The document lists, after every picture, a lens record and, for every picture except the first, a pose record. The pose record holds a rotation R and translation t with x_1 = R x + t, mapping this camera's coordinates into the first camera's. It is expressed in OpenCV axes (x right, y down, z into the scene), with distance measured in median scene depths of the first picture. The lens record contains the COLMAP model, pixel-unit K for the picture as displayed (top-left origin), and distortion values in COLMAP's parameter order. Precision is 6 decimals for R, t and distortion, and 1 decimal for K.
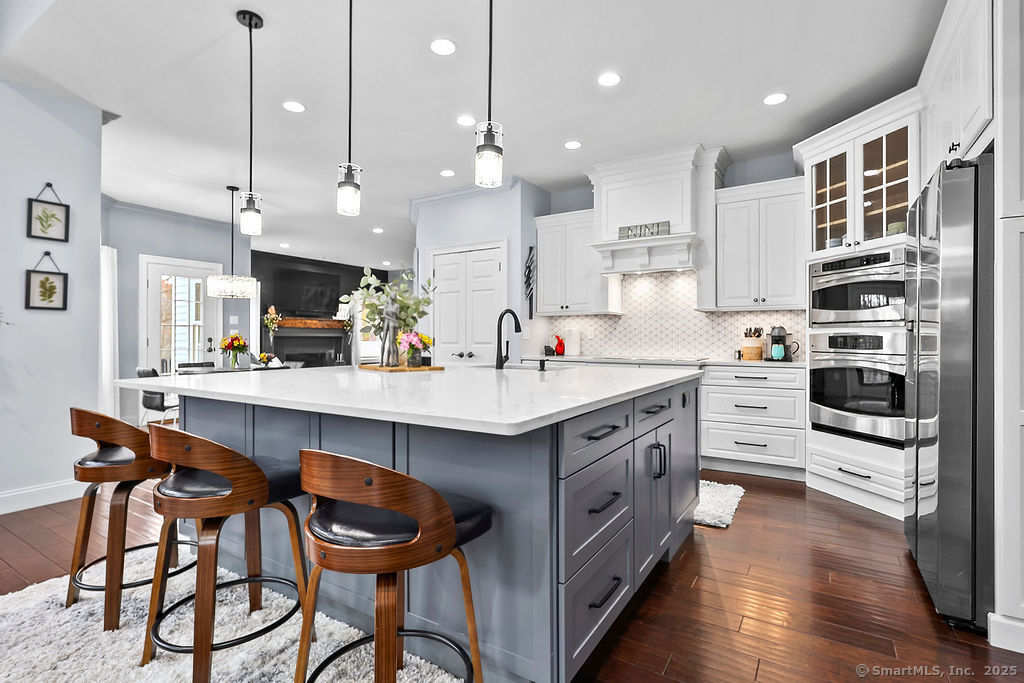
lens RADIAL K [[490.6, 0, 518.1], [0, 490.6, 337.0], [0, 0, 1]] dist [0.006062, -0.000115]
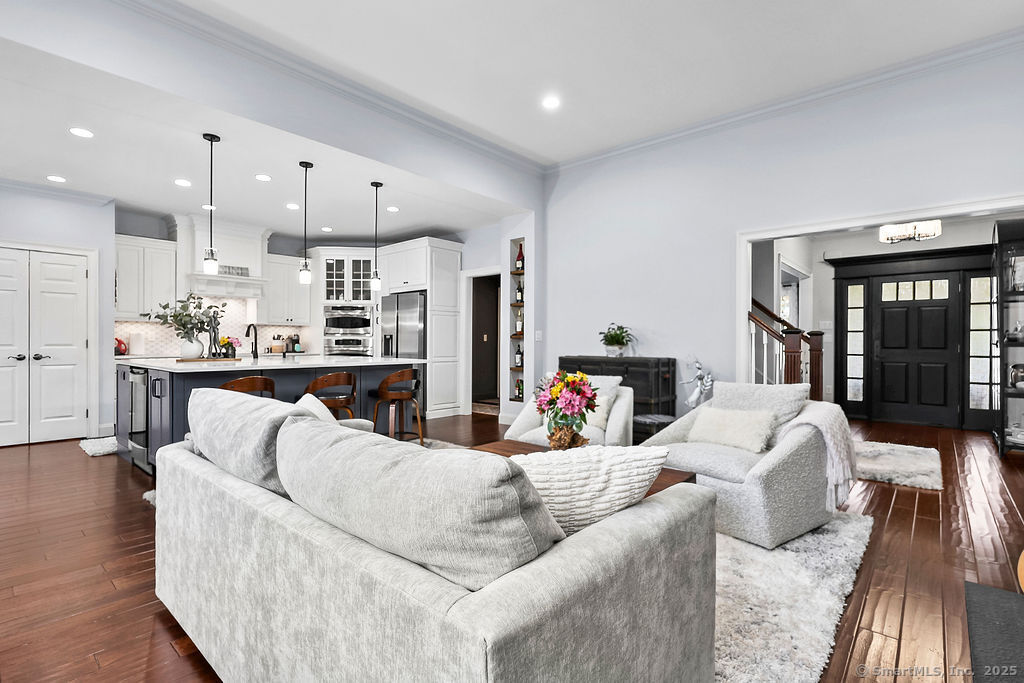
lens RADIAL K [[490.6, 0, 520.2], [0, 490.6, 343.9], [0, 0, 1]] dist [0.006062, -0.000115]
pose [[0.148305, -0.006305, 0.988921, -1.190271], [-0.004903, 0.999963, 0.007111, -0.002082], [-0.988929, -0.005903, 0.148269, -0.124889]]
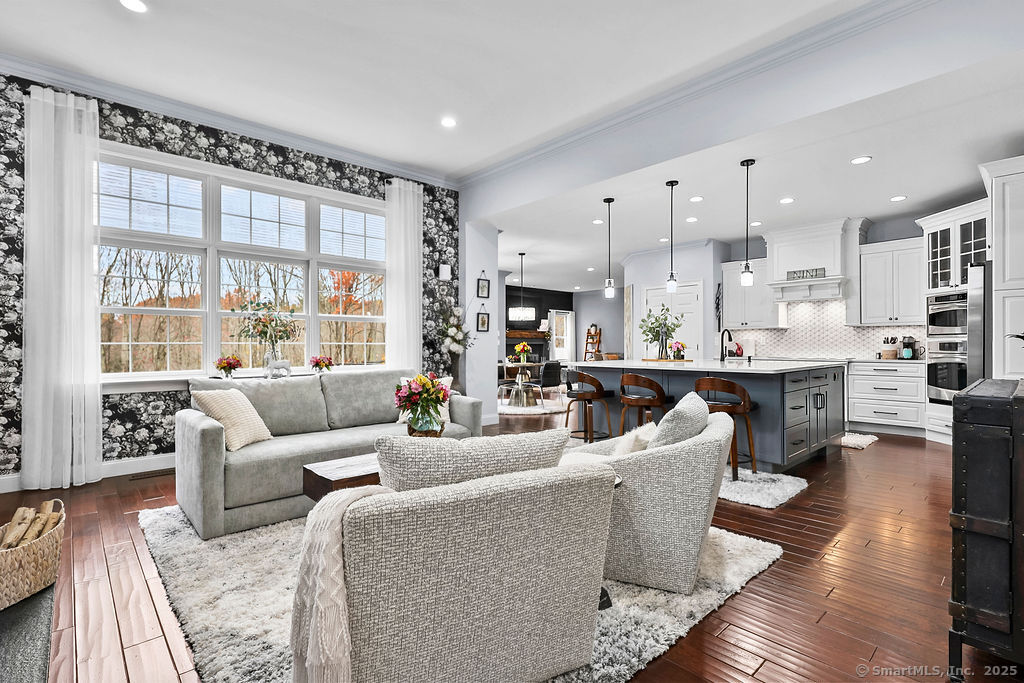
lens RADIAL K [[490.6, 0, 513.9], [0, 490.6, 346.0], [0, 0, 1]] dist [0.006062, -0.000115]
pose [[0.965941, -0.002680, -0.258748, -0.234512], [0.003825, 0.999985, 0.003922, -0.002500], [0.258734, -0.004778, 0.965937, -0.741453]]
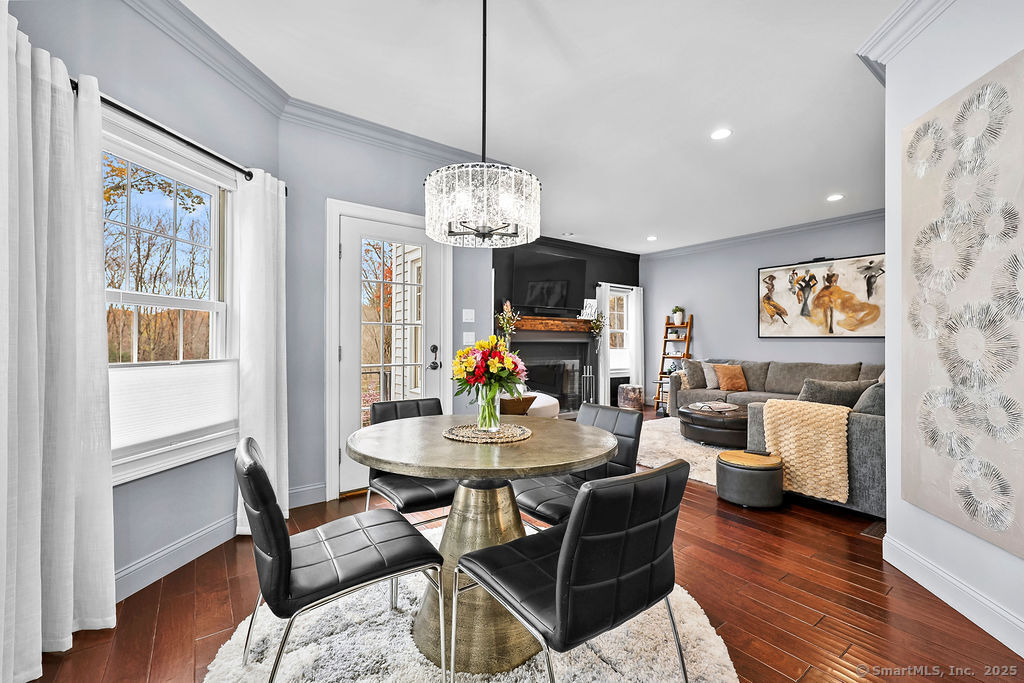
lens RADIAL K [[421.5, 0, 514.6], [0, 421.5, 339.2], [0, 0, 1]] dist [-0.015710, -0.000574]
pose [[0.928920, -0.002728, -0.370270, -0.565440], [0.000559, 0.999982, -0.005964, -0.004750], [0.370279, 0.005333, 0.928905, 0.915940]]
